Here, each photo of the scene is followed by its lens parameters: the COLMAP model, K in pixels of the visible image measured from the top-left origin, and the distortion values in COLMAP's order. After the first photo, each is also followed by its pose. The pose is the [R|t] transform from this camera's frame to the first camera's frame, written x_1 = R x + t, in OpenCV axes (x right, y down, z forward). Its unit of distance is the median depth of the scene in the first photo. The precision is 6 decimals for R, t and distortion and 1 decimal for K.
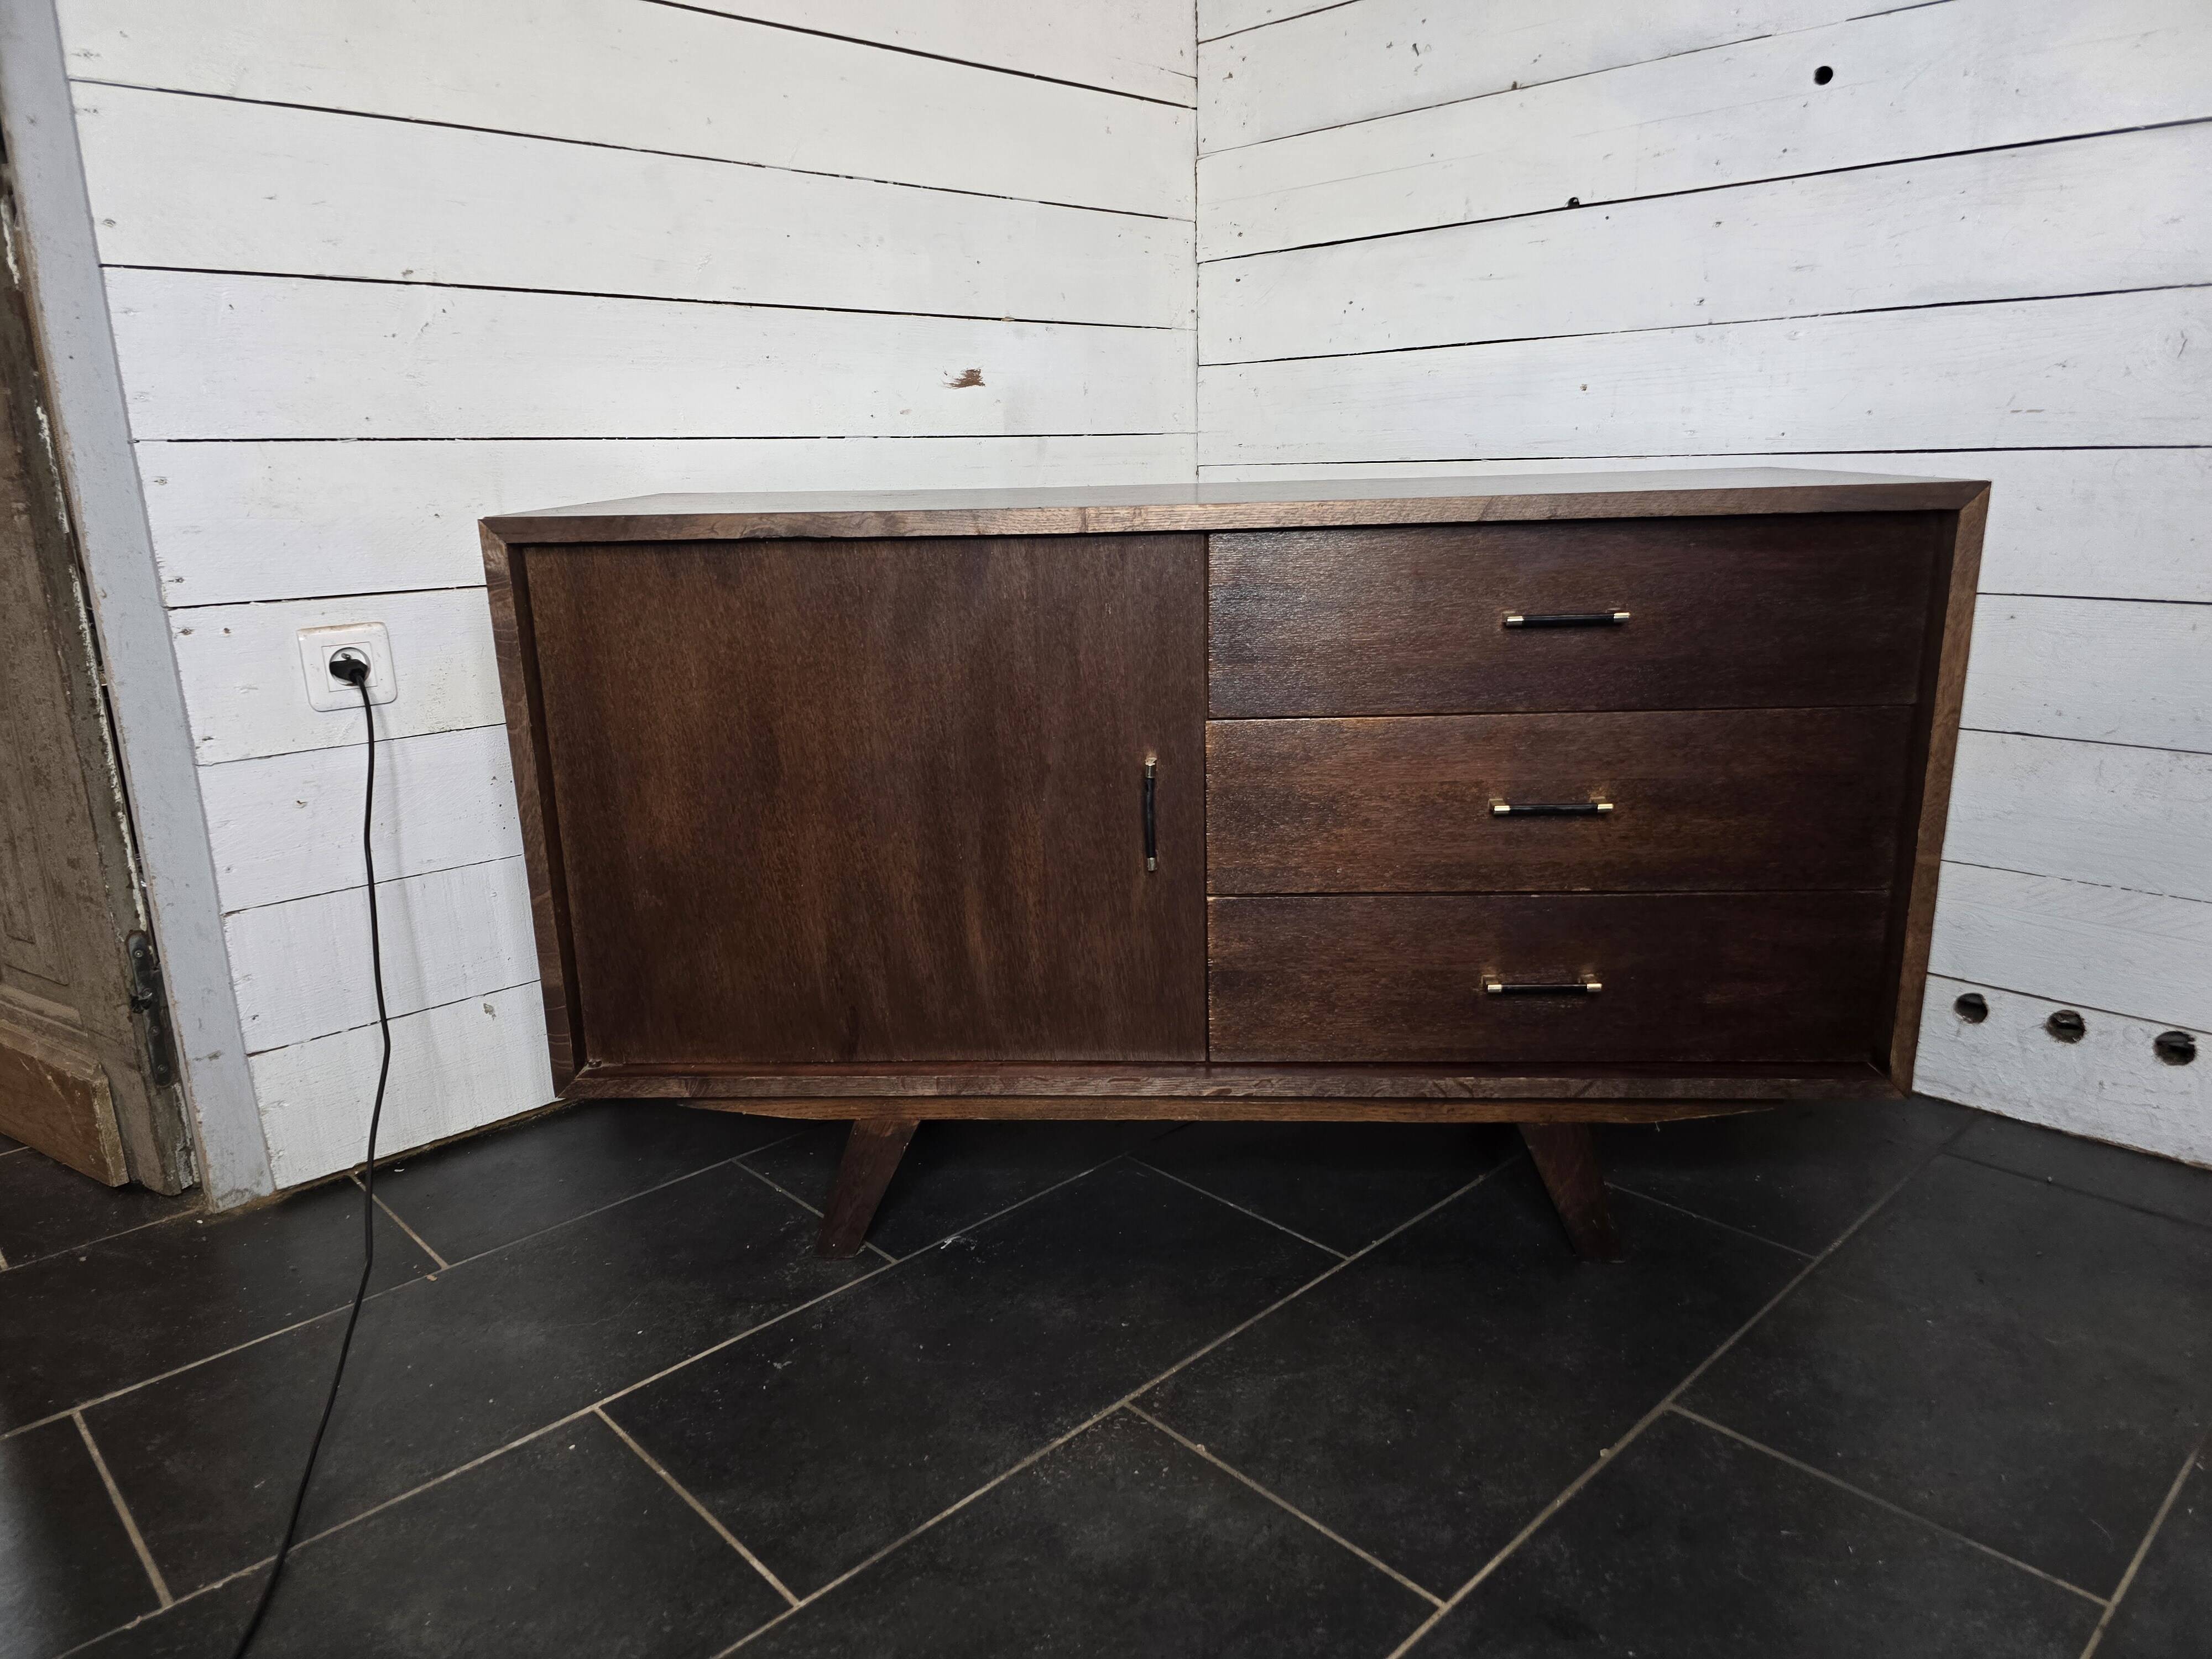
lens RADIAL K [[1489.7, 0, 1091.2], [0, 1489.7, 833.3], [0, 0, 1]] dist [0.063530, -0.062342]
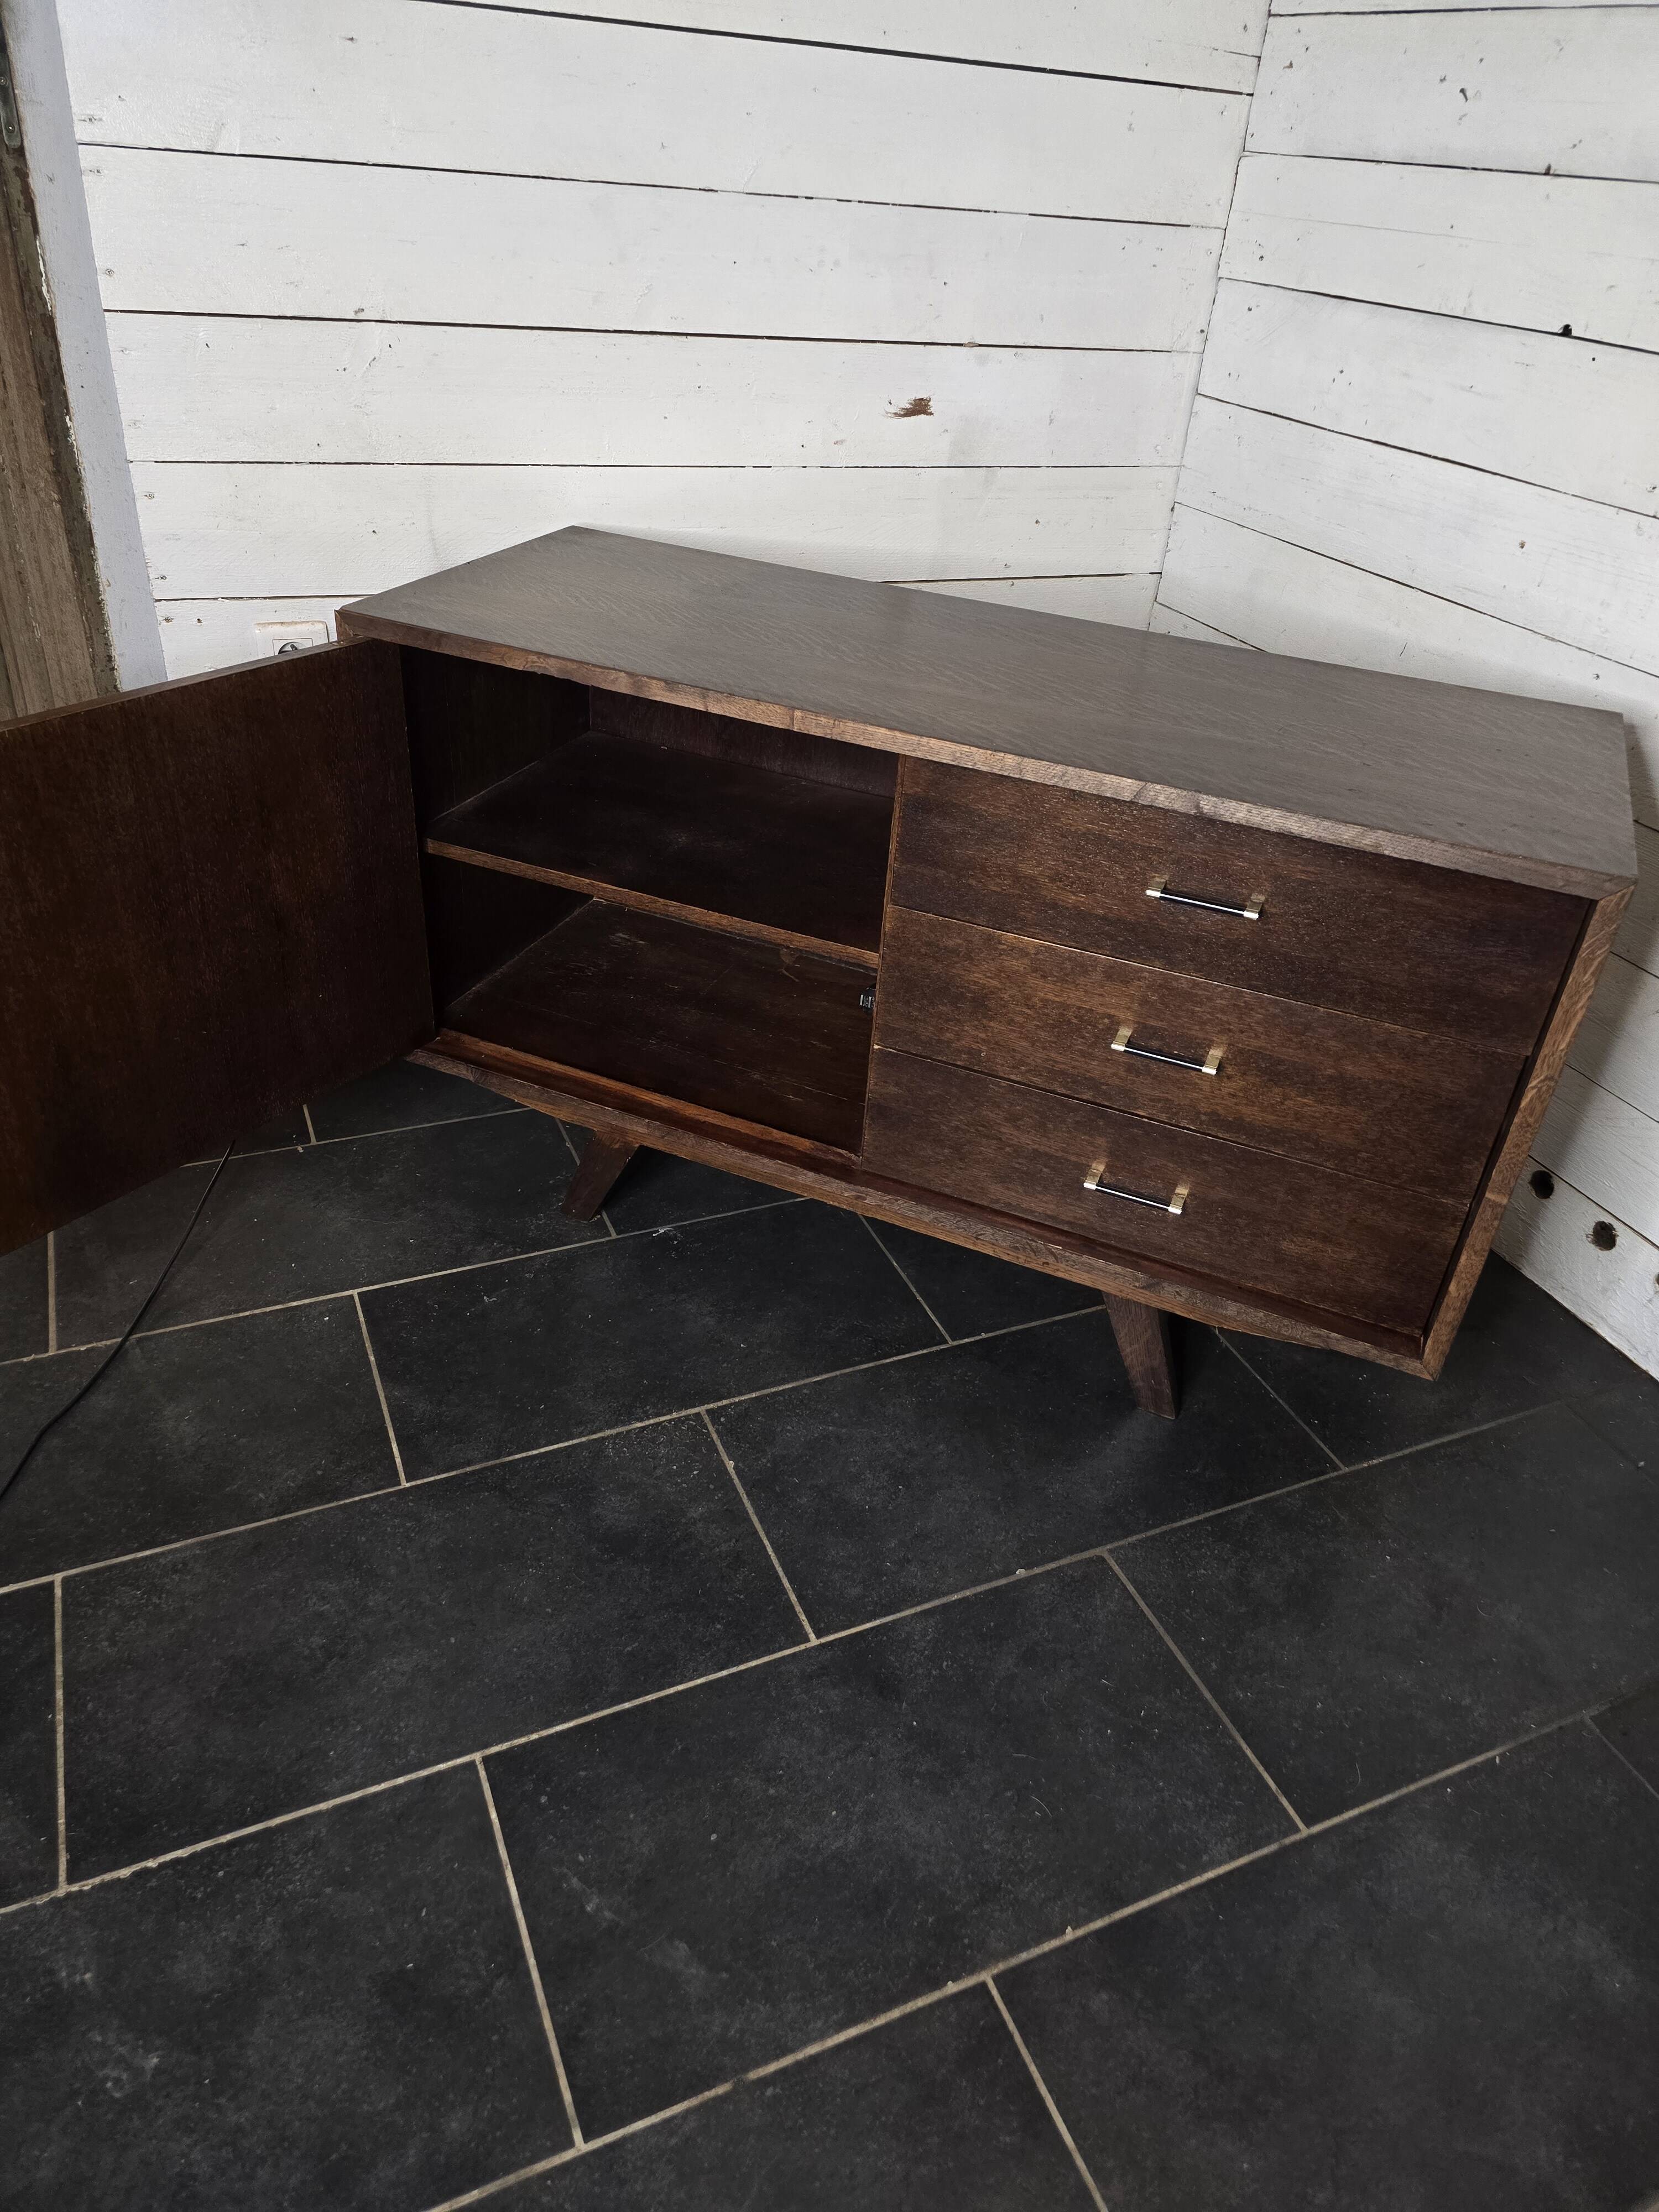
lens RADIAL K [[1492.3, 0, 821.5], [0, 1492.3, 1079.8], [0, 0, 1]] dist [0.061395, -0.060903]
pose [[0.936338, 0.259378, -0.236633, 0.328145], [-0.178353, 0.931922, 0.315772, -0.295575], [0.302427, -0.253465, 0.918854, -0.085051]]
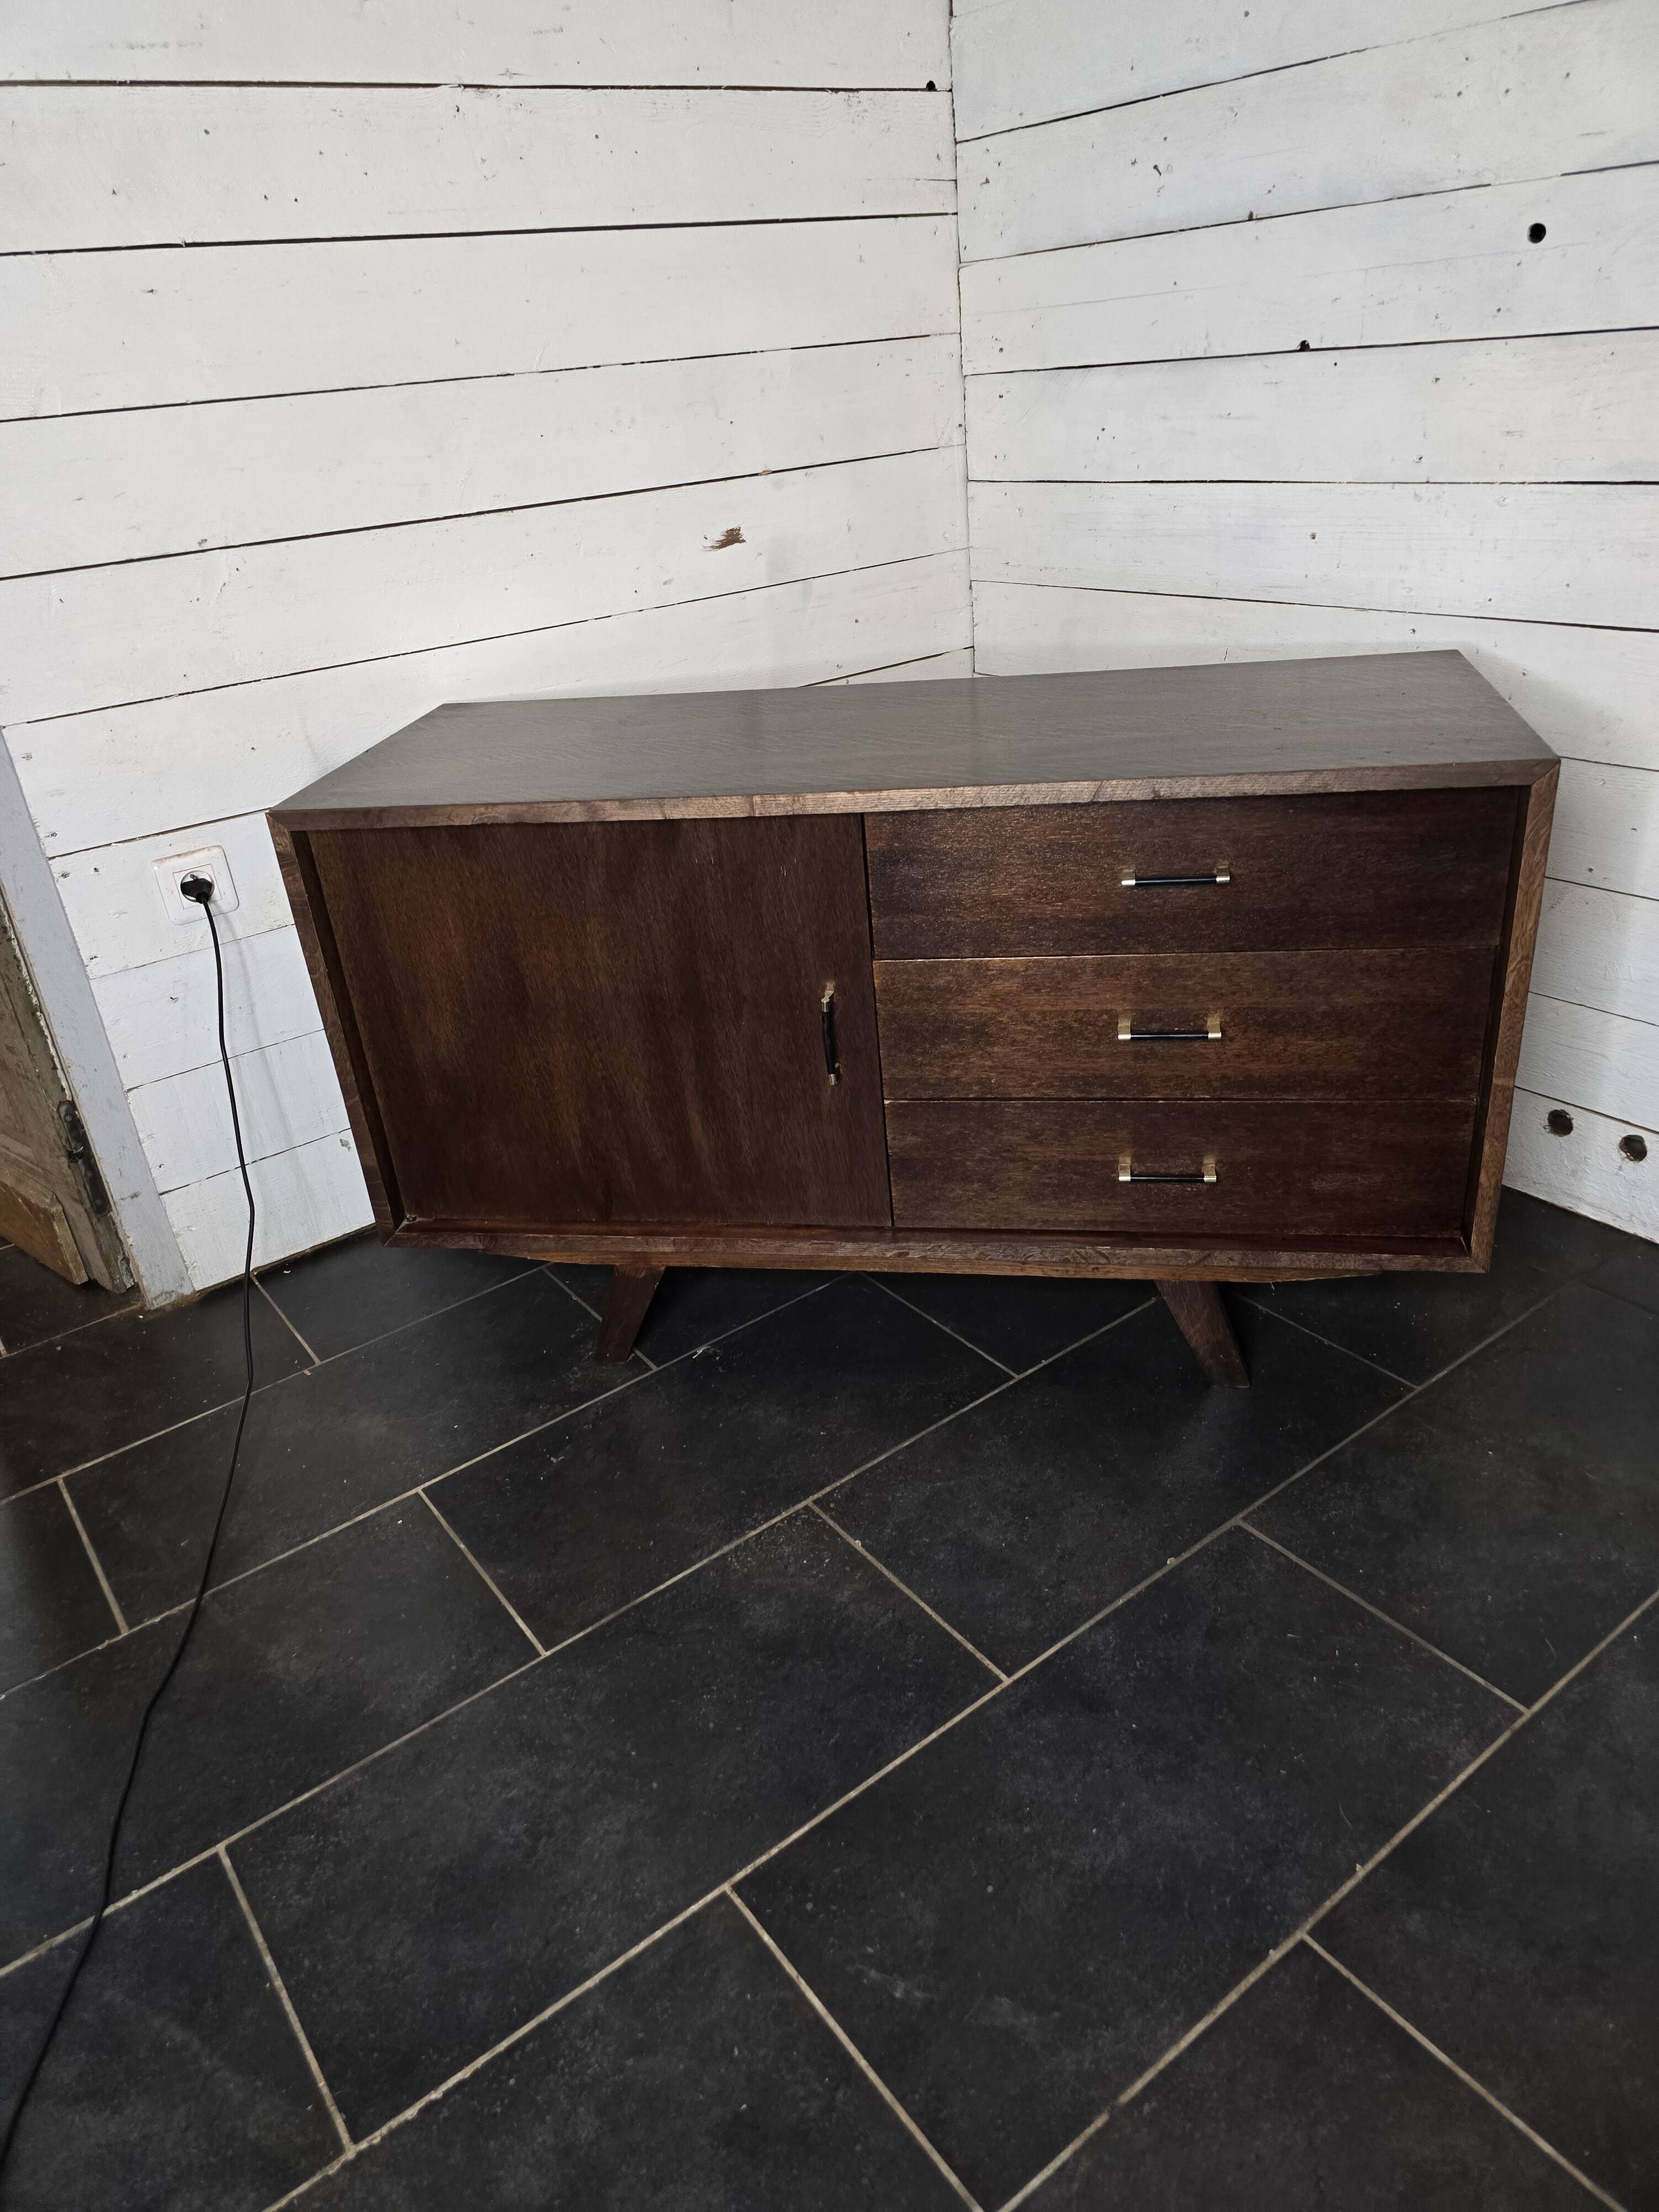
lens RADIAL K [[1494.7, 0, 817.7], [0, 1494.7, 1088.9], [0, 0, 1]] dist [0.065551, -0.064142]
pose [[0.990638, -0.001874, -0.136502, 0.192262], [0.030688, 0.977372, 0.209291, -0.221388], [0.133021, -0.211521, 0.968279, -0.161603]]
